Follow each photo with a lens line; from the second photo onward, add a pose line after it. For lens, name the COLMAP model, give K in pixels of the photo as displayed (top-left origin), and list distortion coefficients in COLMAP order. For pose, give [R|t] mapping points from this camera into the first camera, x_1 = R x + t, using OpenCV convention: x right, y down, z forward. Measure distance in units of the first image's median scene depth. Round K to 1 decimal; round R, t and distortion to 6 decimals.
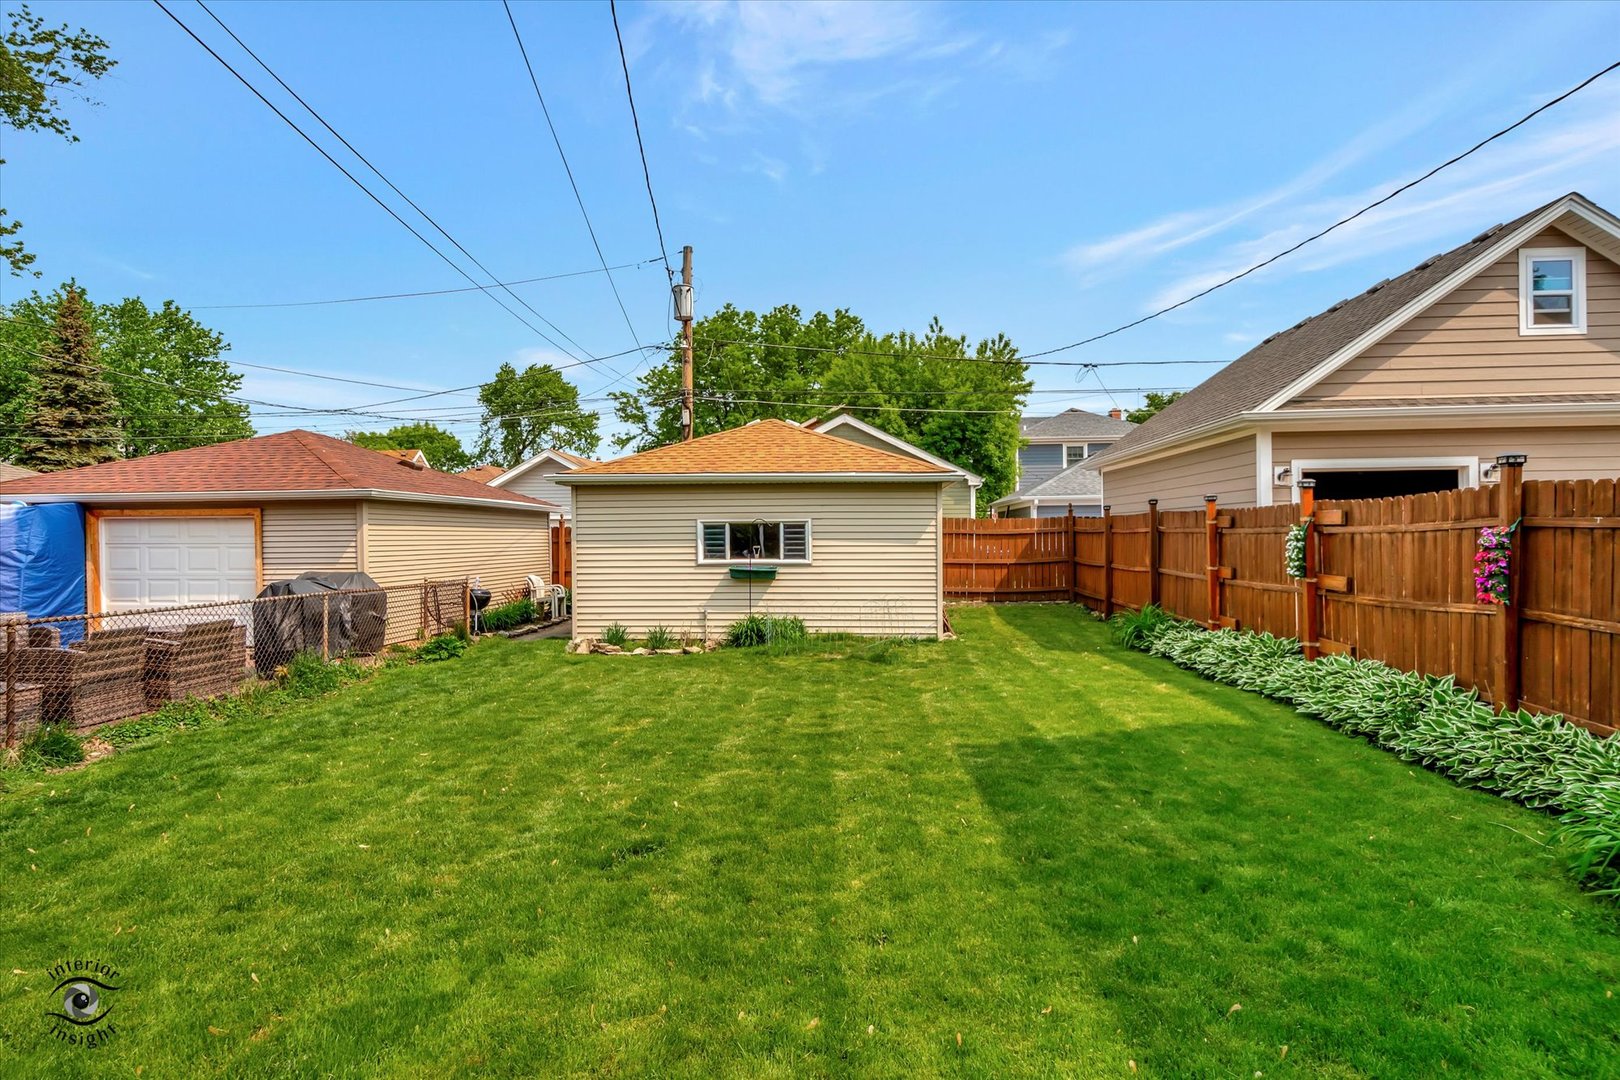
lens RADIAL K [[885.1, 0, 806.8], [0, 885.1, 537.8], [0, 0, 1]] dist [0.011067, 0.000661]
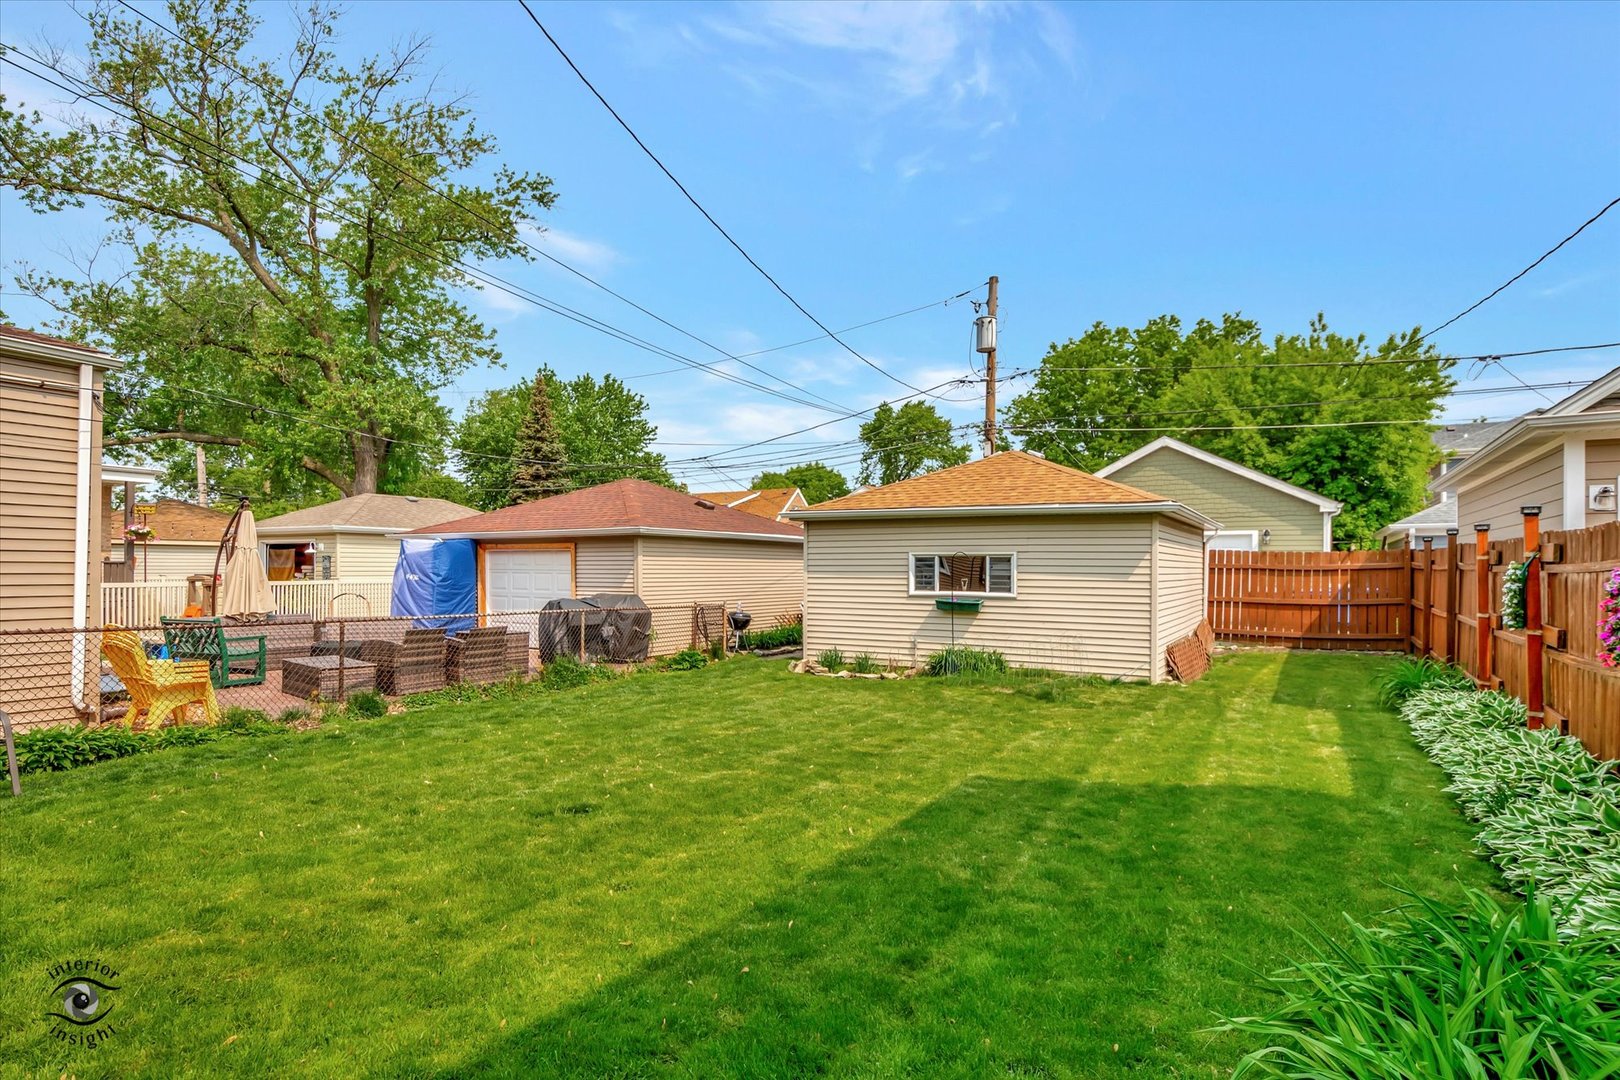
lens RADIAL K [[896.3, 0, 786.3], [0, 896.3, 577.4], [0, 0, 1]] dist [0.013168, -0.001366]
pose [[0.890622, 0.015464, -0.454482, 0.231752], [-0.011405, 0.999867, 0.011671, -0.001802], [0.454602, -0.005211, 0.890679, -0.007827]]
